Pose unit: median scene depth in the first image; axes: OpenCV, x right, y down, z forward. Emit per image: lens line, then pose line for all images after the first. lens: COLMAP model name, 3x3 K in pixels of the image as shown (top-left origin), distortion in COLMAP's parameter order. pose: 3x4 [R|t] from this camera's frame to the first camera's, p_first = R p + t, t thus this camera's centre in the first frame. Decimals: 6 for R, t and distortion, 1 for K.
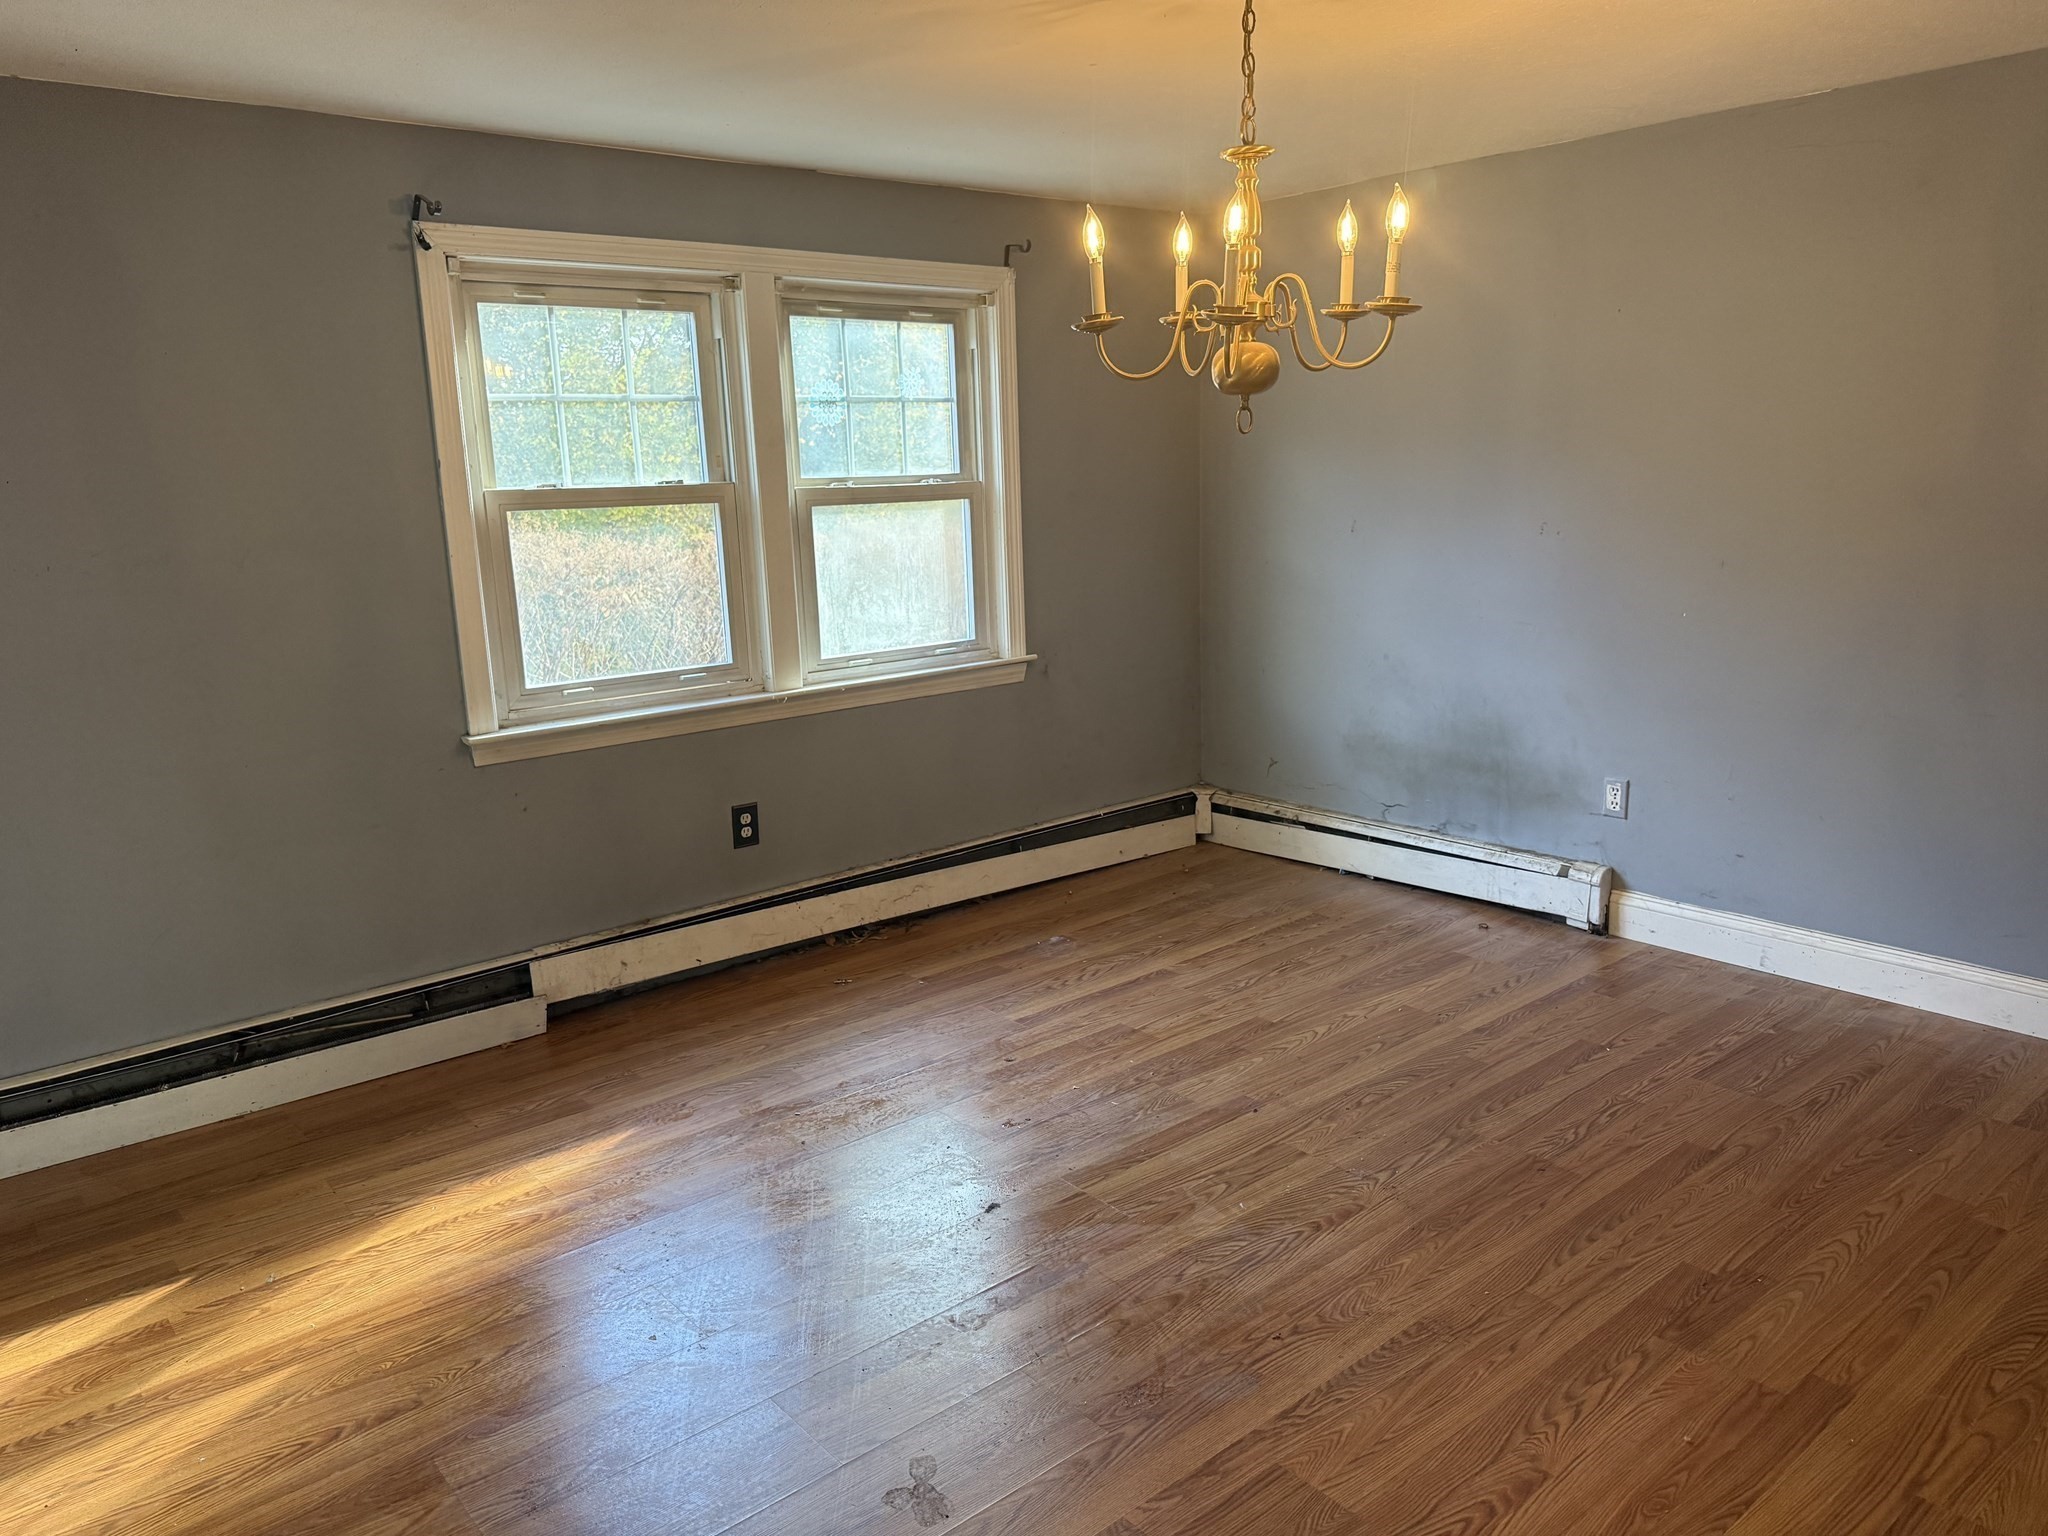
lens RADIAL K [[1446.6, 0, 1042.3], [0, 1446.6, 771.9], [0, 0, 1]] dist [0.110295, -0.106727]
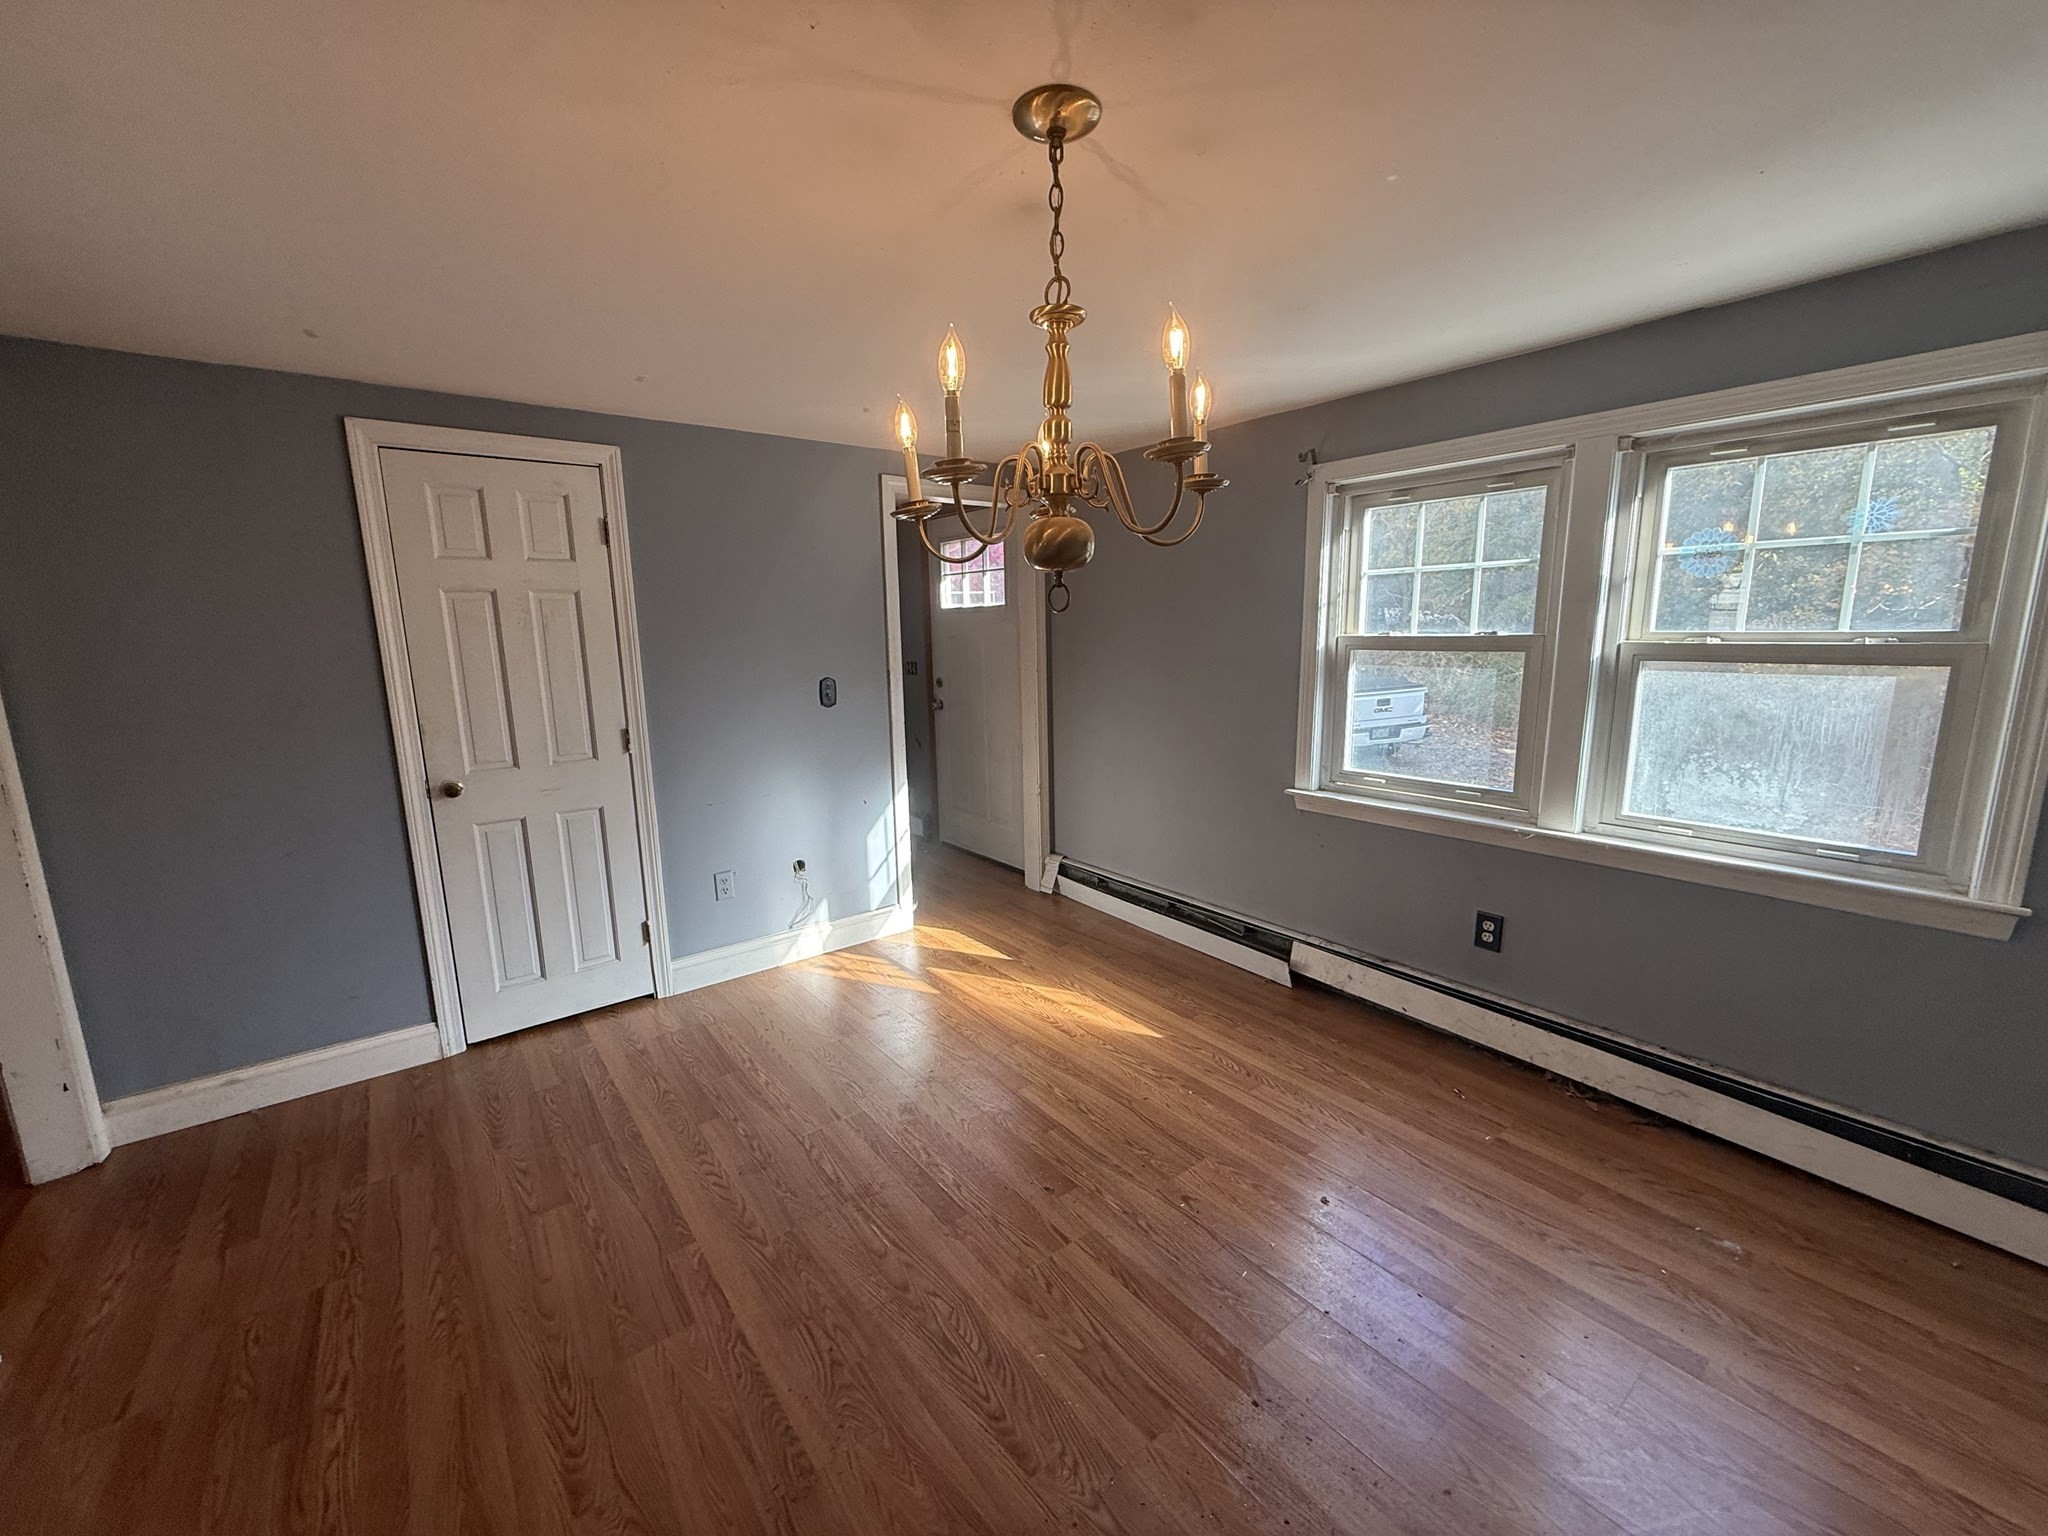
lens RADIAL K [[834.5, 0, 1029.6], [0, 834.5, 767.2], [0, 0, 1]] dist [0.018450, -0.000143]
pose [[-0.057411, 0.197601, -0.978600, 0.474657], [-0.195148, 0.959087, 0.205109, -0.165274], [0.979092, 0.202748, -0.016500, 0.685245]]
